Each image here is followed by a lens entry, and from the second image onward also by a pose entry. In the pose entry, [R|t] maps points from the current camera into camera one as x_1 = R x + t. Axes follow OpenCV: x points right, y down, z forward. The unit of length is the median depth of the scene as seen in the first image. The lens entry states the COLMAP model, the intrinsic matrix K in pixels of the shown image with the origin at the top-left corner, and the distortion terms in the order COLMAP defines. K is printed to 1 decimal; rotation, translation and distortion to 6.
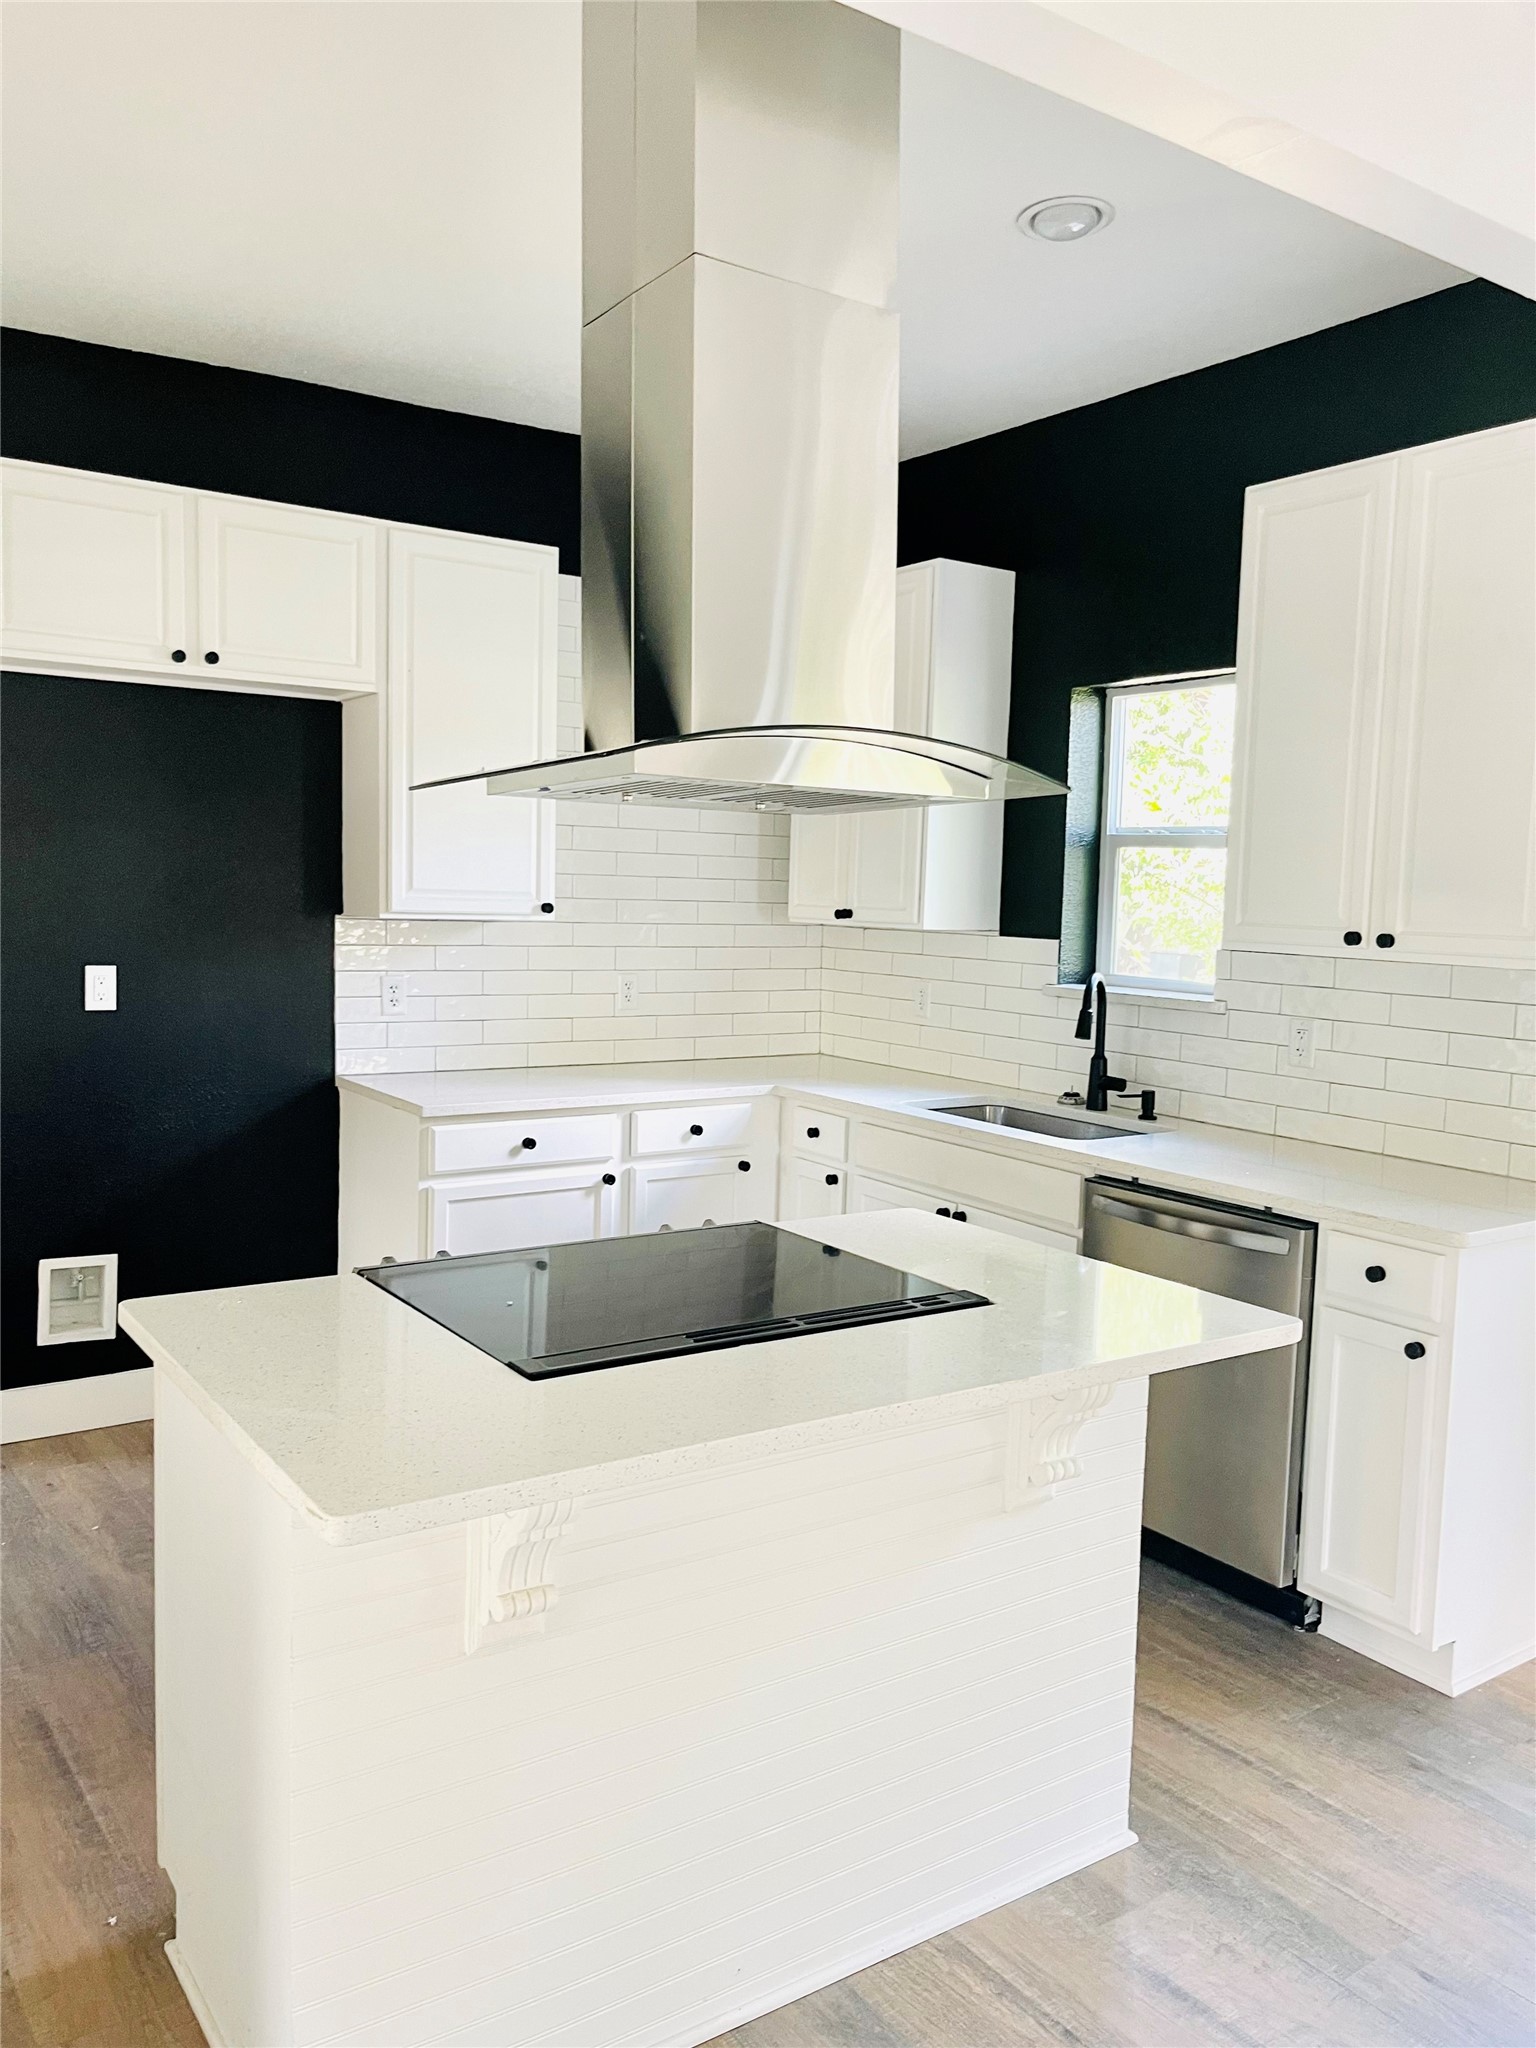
lens RADIAL K [[1531.3, 0, 745.6], [0, 1531.3, 1020.5], [0, 0, 1]] dist [0.047373, -0.062648]
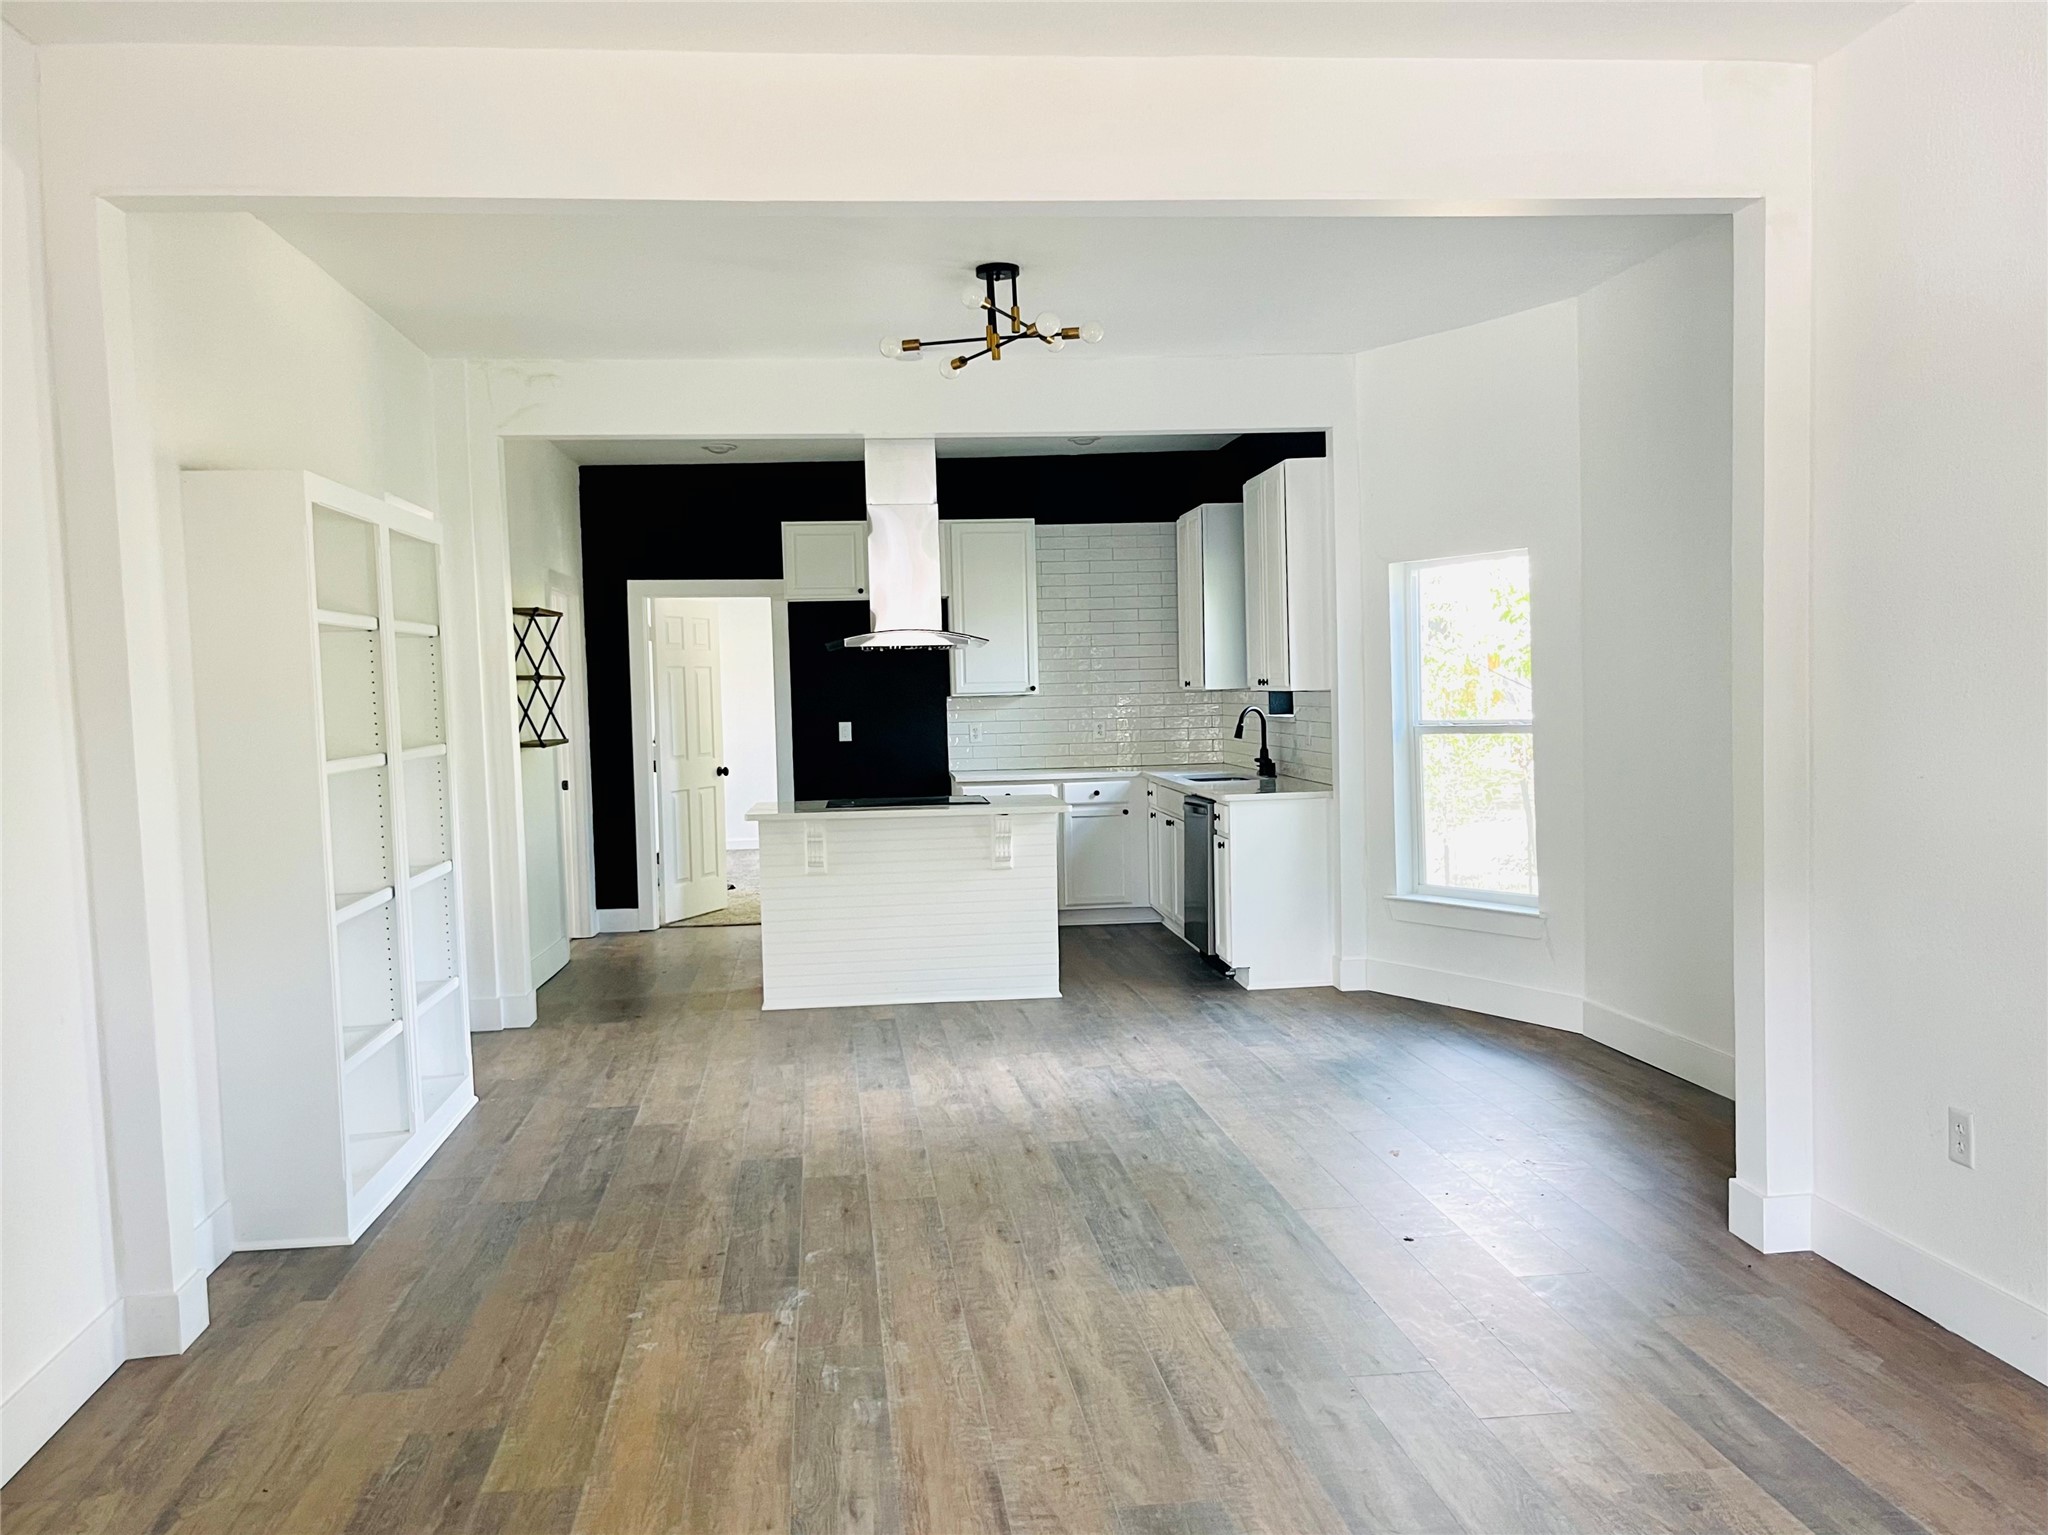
lens RADIAL K [[1645.6, 0, 1024.0], [0, 1645.6, 767.5], [0, 0, 1]] dist [0.071649, -0.097233]
pose [[0.880374, -0.026363, -0.473547, 1.003615], [0.008499, 0.999171, -0.039825, 0.135347], [0.474205, 0.031037, 0.879867, -1.066181]]
